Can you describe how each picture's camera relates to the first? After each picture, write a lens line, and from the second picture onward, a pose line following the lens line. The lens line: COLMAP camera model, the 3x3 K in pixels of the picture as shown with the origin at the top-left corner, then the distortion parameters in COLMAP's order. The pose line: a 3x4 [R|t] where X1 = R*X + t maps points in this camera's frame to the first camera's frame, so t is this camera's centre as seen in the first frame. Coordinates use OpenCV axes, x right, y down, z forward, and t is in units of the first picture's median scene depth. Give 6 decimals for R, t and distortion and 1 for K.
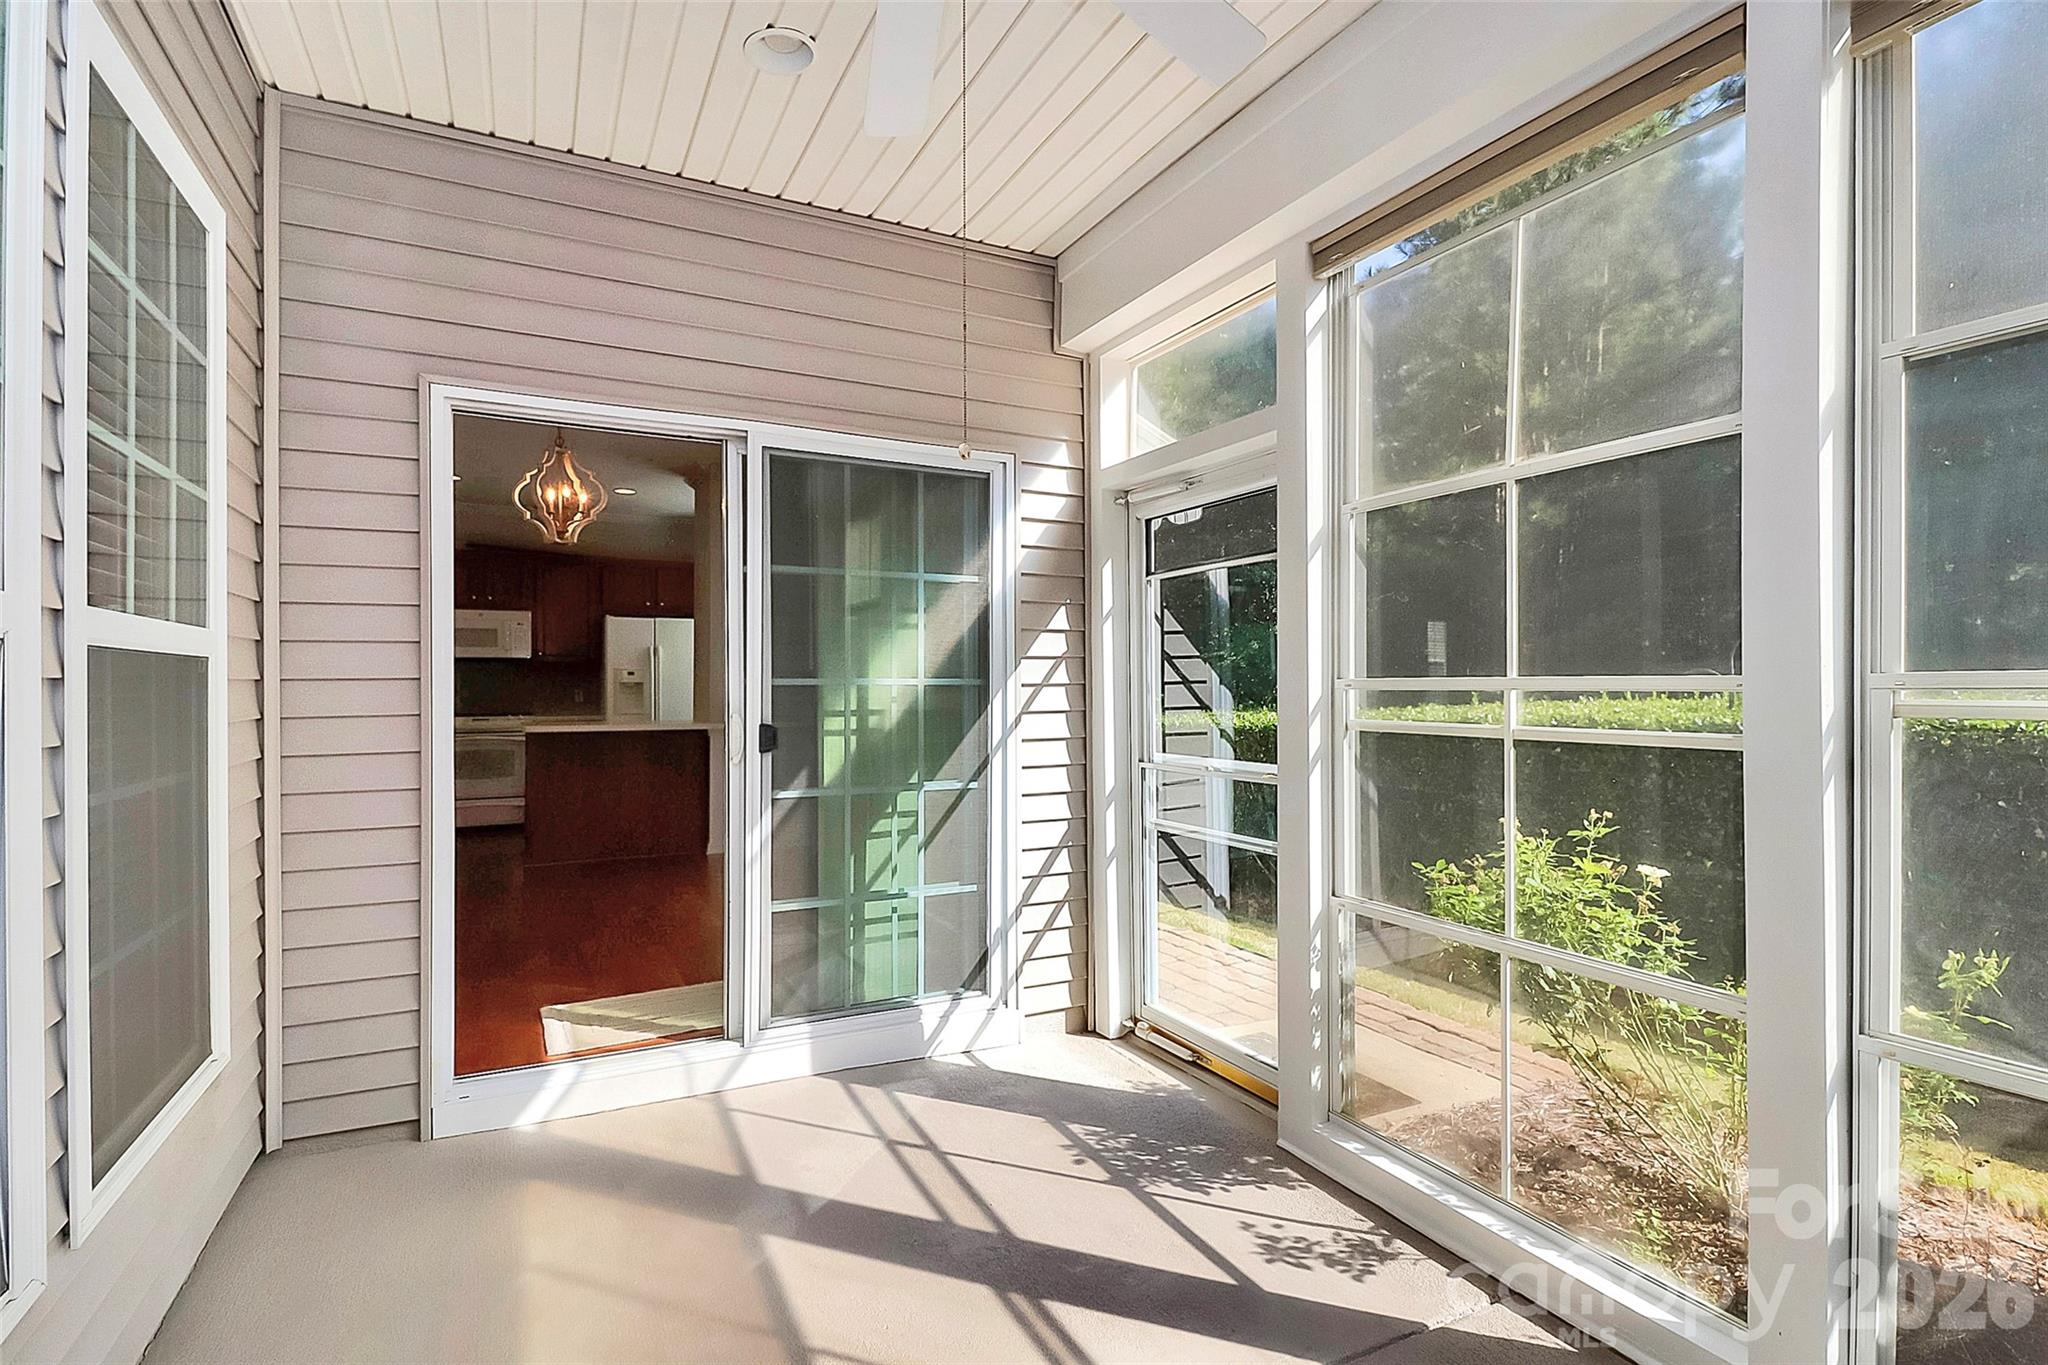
lens RADIAL K [[988.0, 0, 1007.7], [0, 988.0, 685.4], [0, 0, 1]] dist [-0.000552, -0.000207]
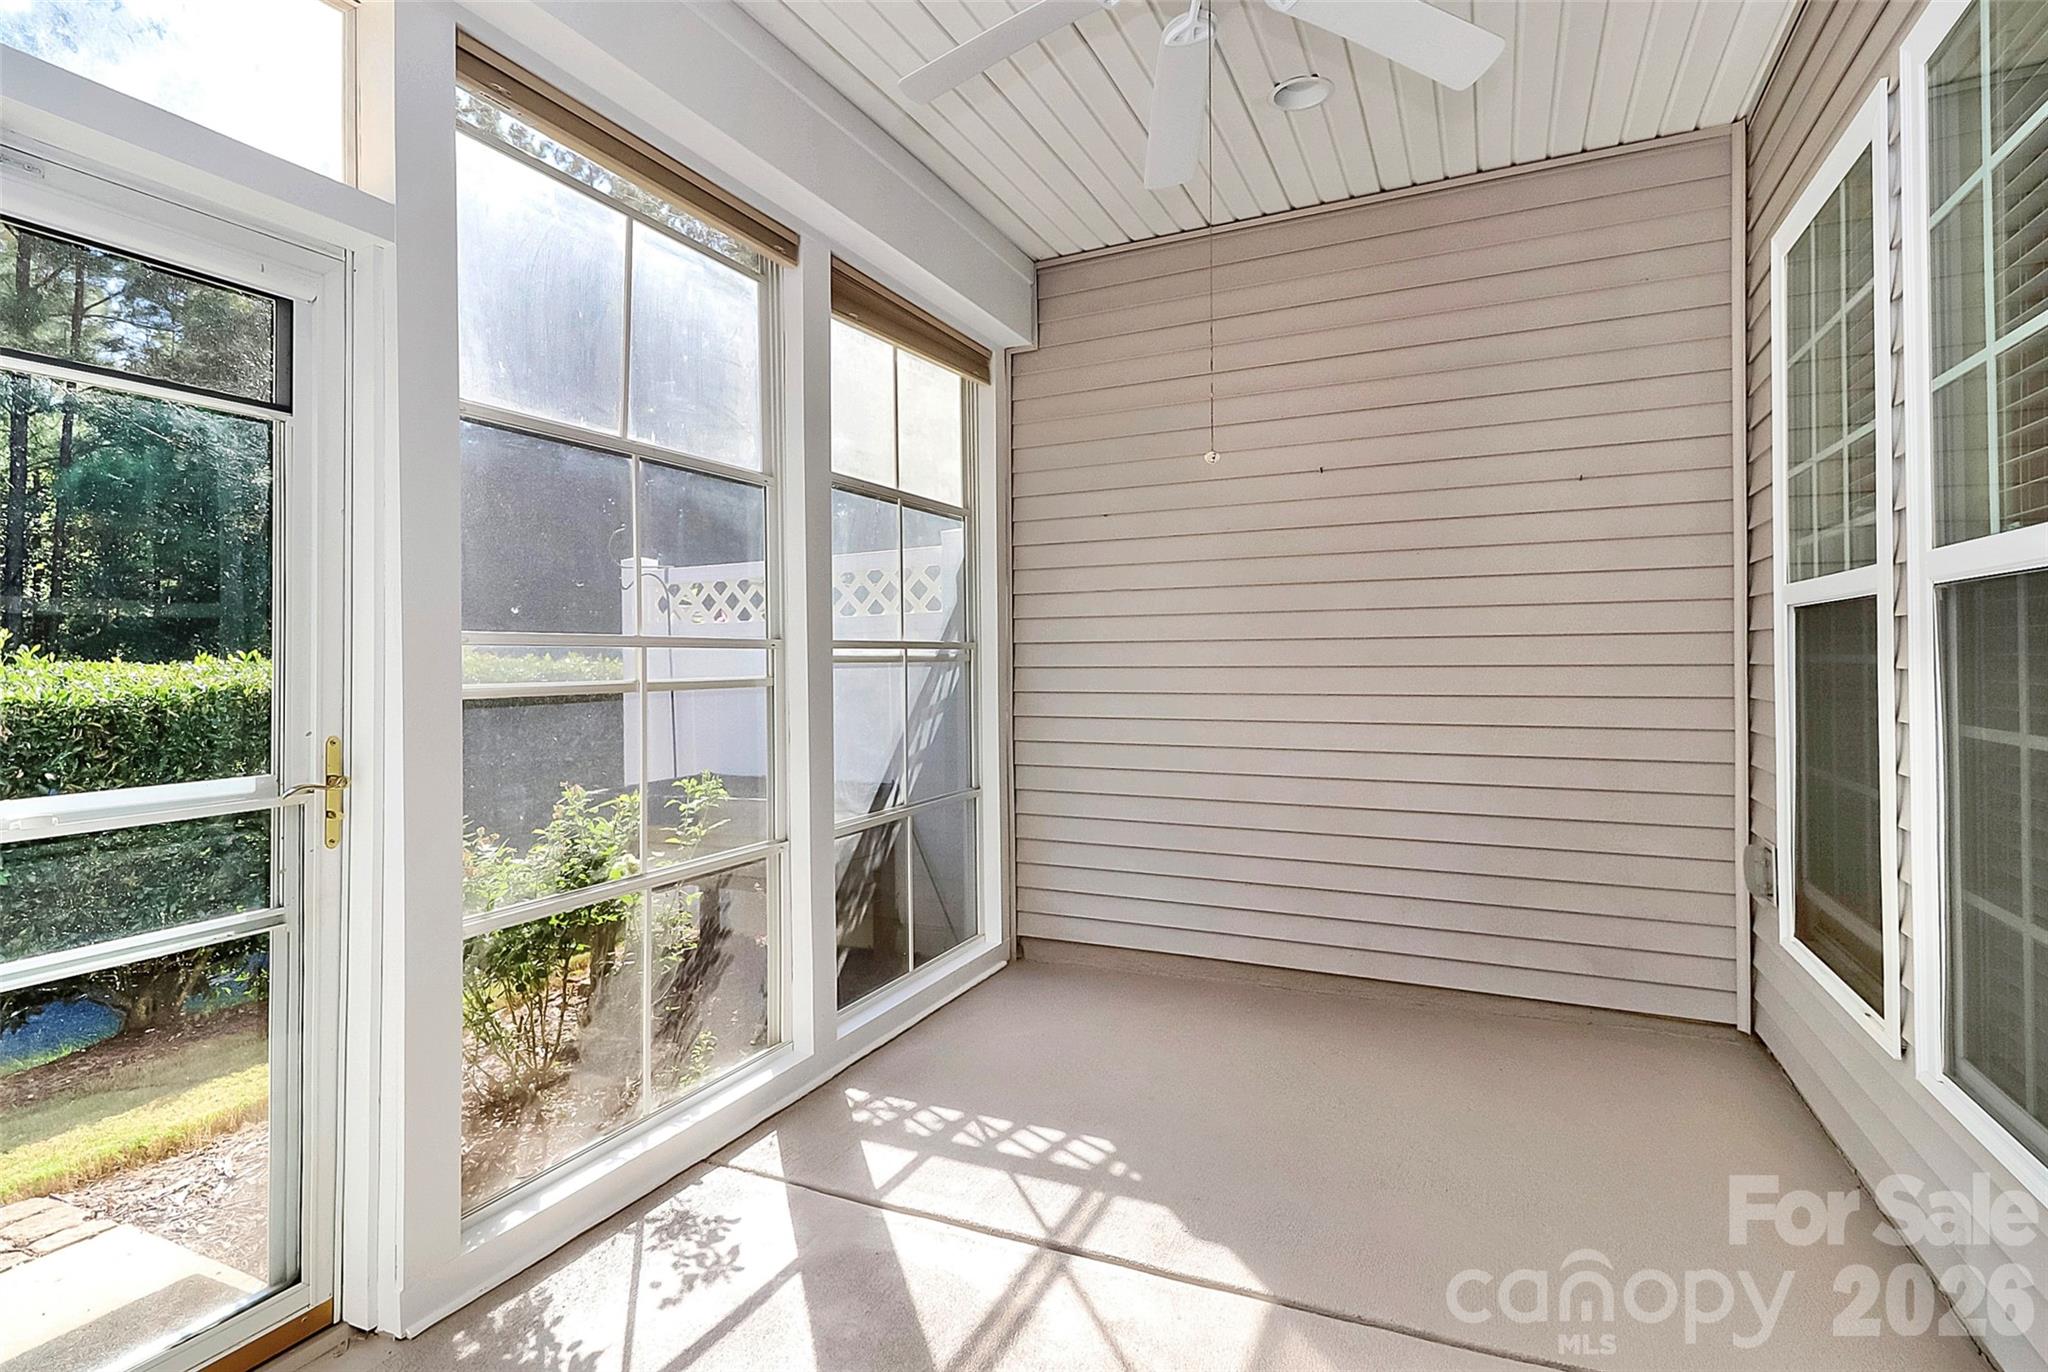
lens RADIAL K [[988.0, 0, 1007.7], [0, 988.0, 688.9], [0, 0, 1]] dist [-0.000552, -0.000207]
pose [[-0.608745, -0.010745, 0.793293, -0.599316], [0.008550, 0.999761, 0.020102, 0.026503], [-0.793320, 0.019020, -0.608508, 1.325022]]
